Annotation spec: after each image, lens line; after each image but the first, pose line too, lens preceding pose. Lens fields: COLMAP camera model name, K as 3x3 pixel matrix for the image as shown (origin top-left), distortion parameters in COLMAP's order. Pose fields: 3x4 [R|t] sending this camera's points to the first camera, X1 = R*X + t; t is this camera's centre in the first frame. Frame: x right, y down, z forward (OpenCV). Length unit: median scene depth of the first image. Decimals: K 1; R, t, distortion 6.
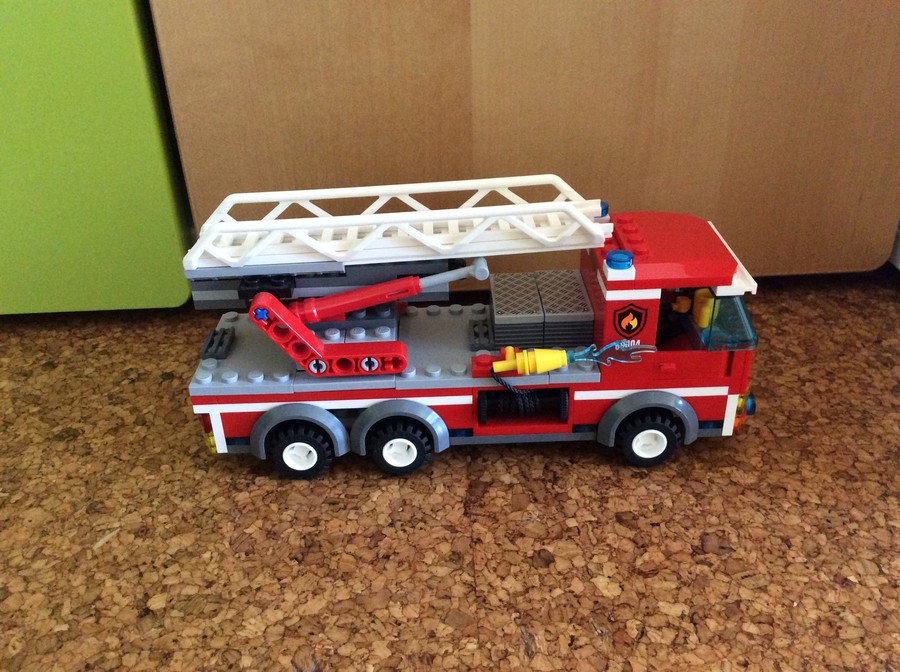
lens RADIAL K [[837.2, 0, 450.0], [0, 837.2, 336.0], [0, 0, 1]] dist [0.113691, -0.258399]
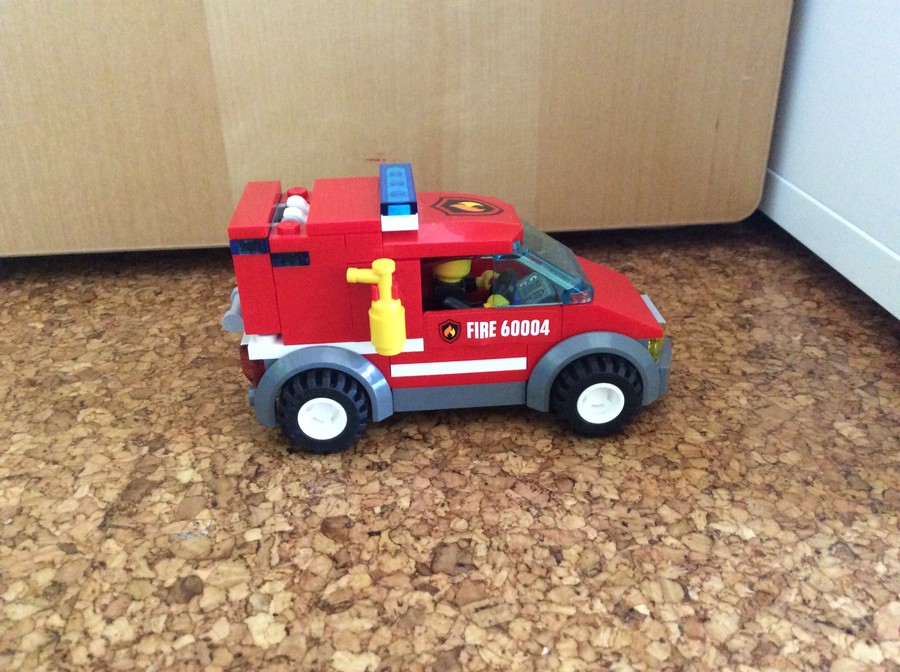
lens RADIAL K [[837.2, 0, 450.0], [0, 837.2, 336.0], [0, 0, 1]] dist [0.113691, -0.258399]
pose [[0.998993, -0.007646, 0.044213, 0.266076], [0.009531, 0.999048, -0.042567, 0.090348], [-0.043845, 0.042945, 0.998115, 0.302928]]
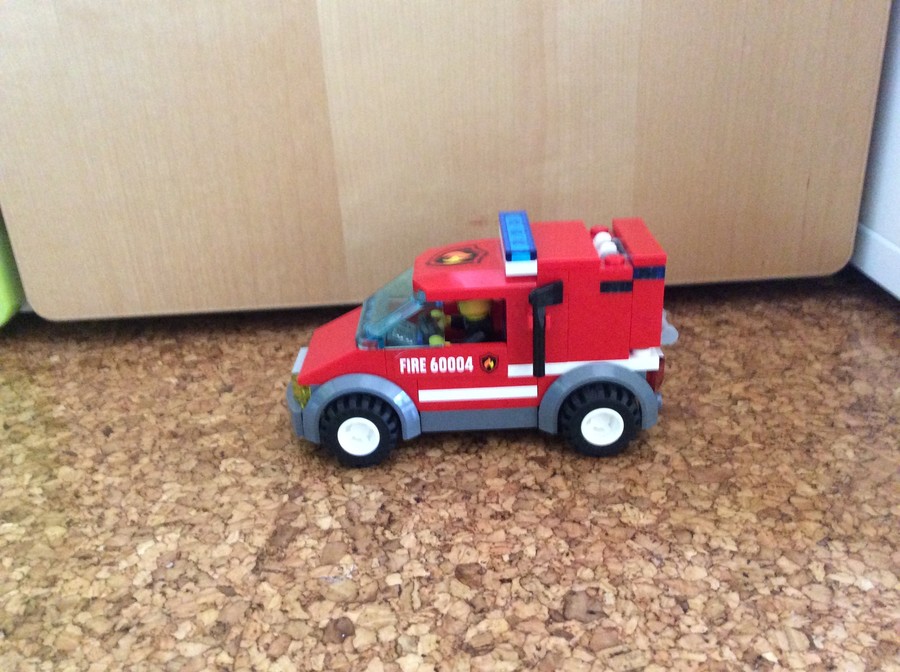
lens RADIAL K [[833.1, 0, 450.0], [0, 833.1, 336.0], [0, 0, 1]] dist [0.139187, -0.326865]
pose [[0.999622, -0.013010, -0.024222, 0.207979], [0.010778, 0.995876, -0.090087, 0.075450], [0.025294, 0.089792, 0.995639, 0.250032]]
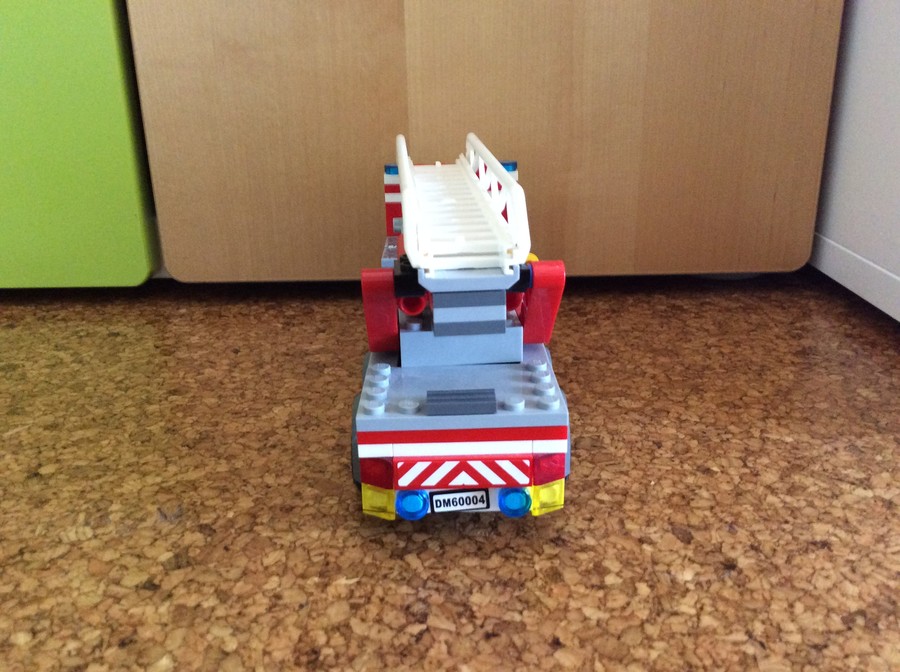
lens RADIAL K [[833.1, 0, 450.0], [0, 833.1, 336.0], [0, 0, 1]] dist [0.139187, -0.326865]
pose [[0.998682, 0.026863, -0.043733, 0.173936], [-0.034138, 0.983945, -0.175176, 0.282876], [0.038325, 0.176438, 0.983565, -0.039032]]
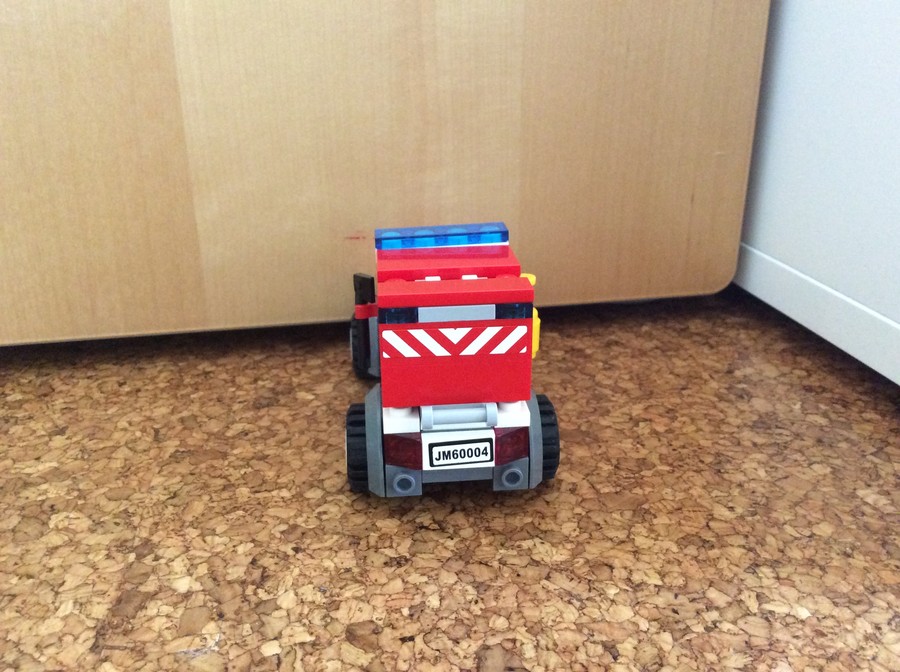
lens RADIAL K [[839.5, 0, 450.0], [0, 839.5, 336.0], [0, 0, 1]] dist [0.126268, -0.309302]
pose [[0.989658, -0.031547, 0.139937, 0.188006], [0.051192, 0.988955, -0.139092, 0.090007], [-0.134004, 0.144817, 0.980342, 0.349039]]
